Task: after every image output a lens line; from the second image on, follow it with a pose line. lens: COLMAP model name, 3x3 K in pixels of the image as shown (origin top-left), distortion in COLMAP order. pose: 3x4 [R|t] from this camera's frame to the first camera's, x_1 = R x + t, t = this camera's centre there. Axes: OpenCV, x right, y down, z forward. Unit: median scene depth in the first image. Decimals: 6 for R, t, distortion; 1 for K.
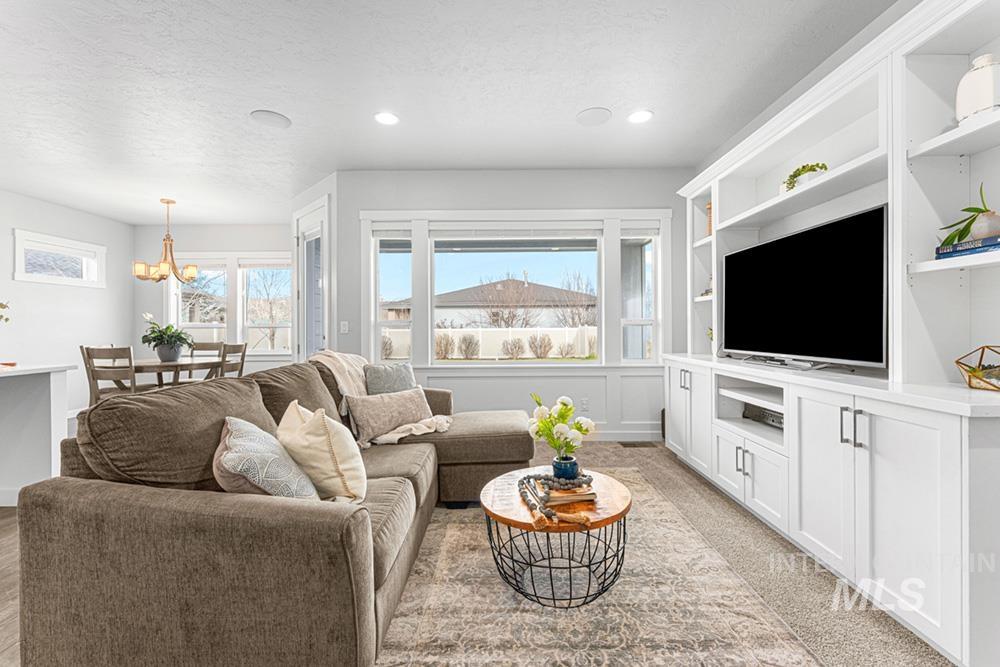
lens RADIAL K [[404.1, 0, 500.0], [0, 404.1, 333.5], [0, 0, 1]] dist [0.002052, 0.000347]
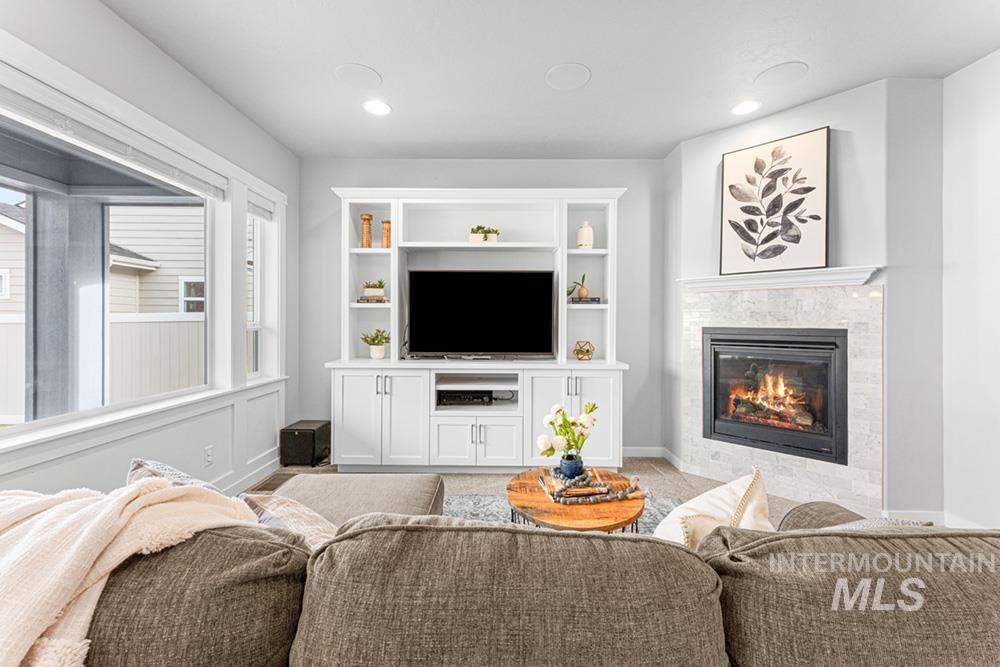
lens RADIAL K [[404.1, 0, 500.0], [0, 404.1, 333.5], [0, 0, 1]] dist [0.002052, 0.000347]
pose [[0.006066, -0.023158, 0.999713, -0.592458], [0.008844, 0.999694, 0.023104, -0.039806], [-0.999942, 0.008702, 0.006269, 0.739456]]
